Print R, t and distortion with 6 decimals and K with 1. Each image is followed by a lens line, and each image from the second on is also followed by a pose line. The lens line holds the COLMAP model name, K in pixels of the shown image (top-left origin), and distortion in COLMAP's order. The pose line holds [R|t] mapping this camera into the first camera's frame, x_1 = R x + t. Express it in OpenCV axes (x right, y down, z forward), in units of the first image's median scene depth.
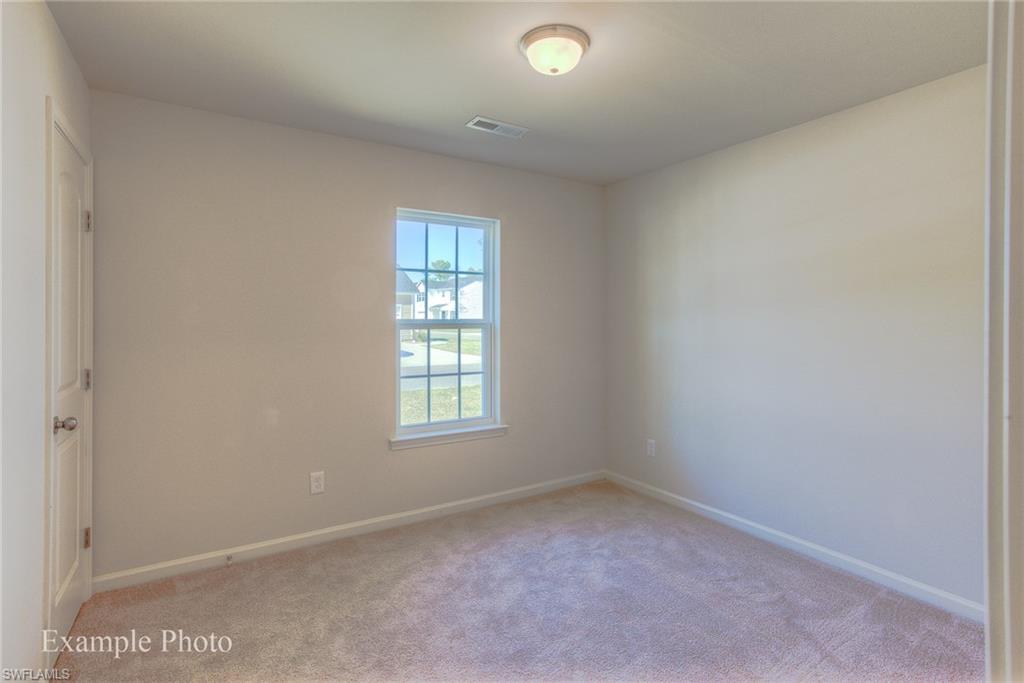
lens RADIAL K [[501.9, 0, 511.4], [0, 501.9, 329.4], [0, 0, 1]] dist [-0.051954, 0.032633]
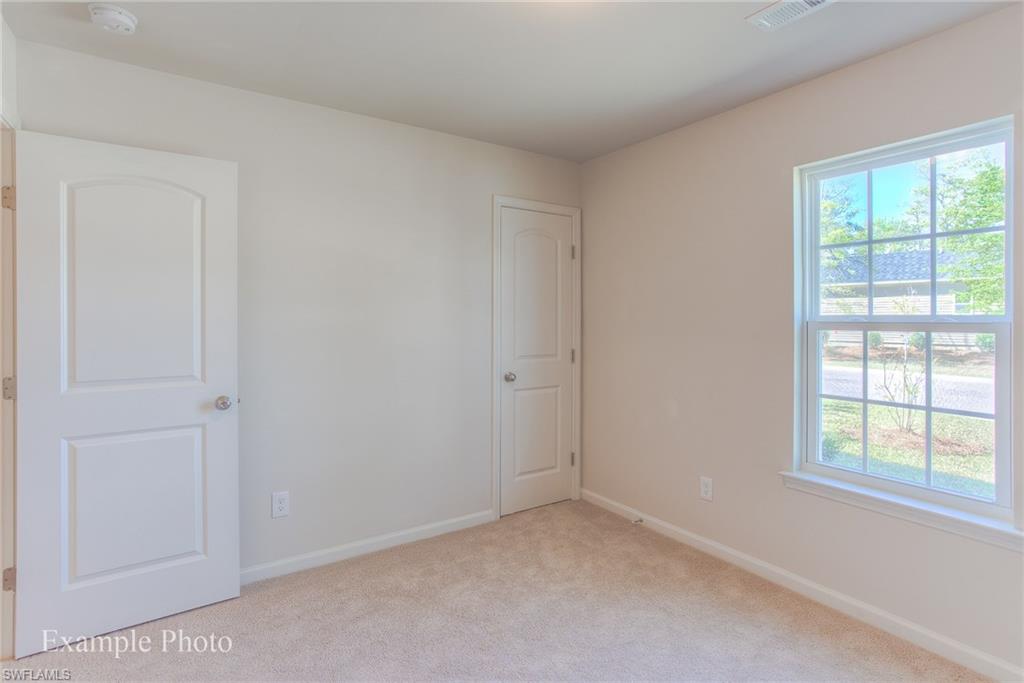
lens RADIAL K [[501.9, 0, 511.4], [0, 501.9, 329.4], [0, 0, 1]] dist [-0.051954, 0.032633]
pose [[0.029649, 0.024103, -0.999270, 0.583903], [-0.012487, 0.999640, 0.023741, -0.013315], [0.999482, 0.011774, 0.029940, 0.649387]]
